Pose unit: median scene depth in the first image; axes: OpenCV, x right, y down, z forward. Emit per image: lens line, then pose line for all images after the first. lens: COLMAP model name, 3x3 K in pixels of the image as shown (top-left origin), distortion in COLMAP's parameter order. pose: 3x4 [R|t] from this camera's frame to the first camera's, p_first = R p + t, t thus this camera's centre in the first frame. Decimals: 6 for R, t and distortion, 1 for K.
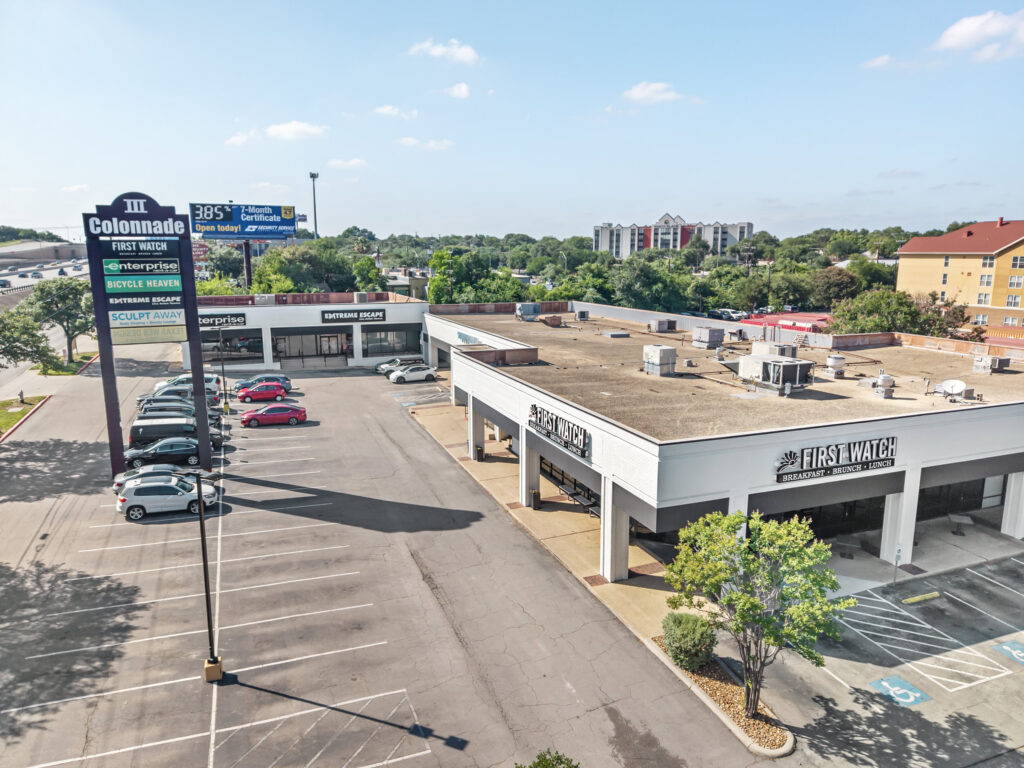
lens RADIAL K [[678.9, 0, 512.0], [0, 678.9, 384.0], [0, 0, 1]] dist [0.037240, -0.004769]
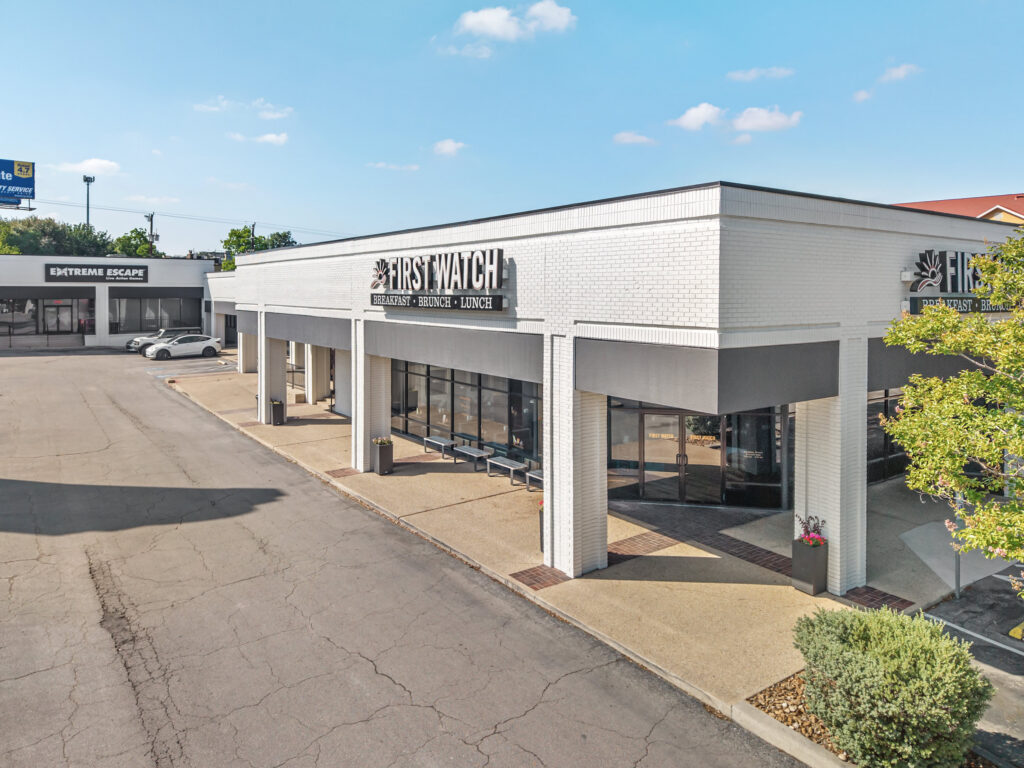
lens RADIAL K [[578.9, 0, 489.1], [0, 578.9, 383.0], [0, 0, 1]] dist [-0.003526, -0.002669]
pose [[0.963112, 0.004362, 0.269067, -0.006909], [0.040910, 0.985873, -0.162419, 0.183530], [-0.265974, 0.167435, 0.949328, 0.521101]]
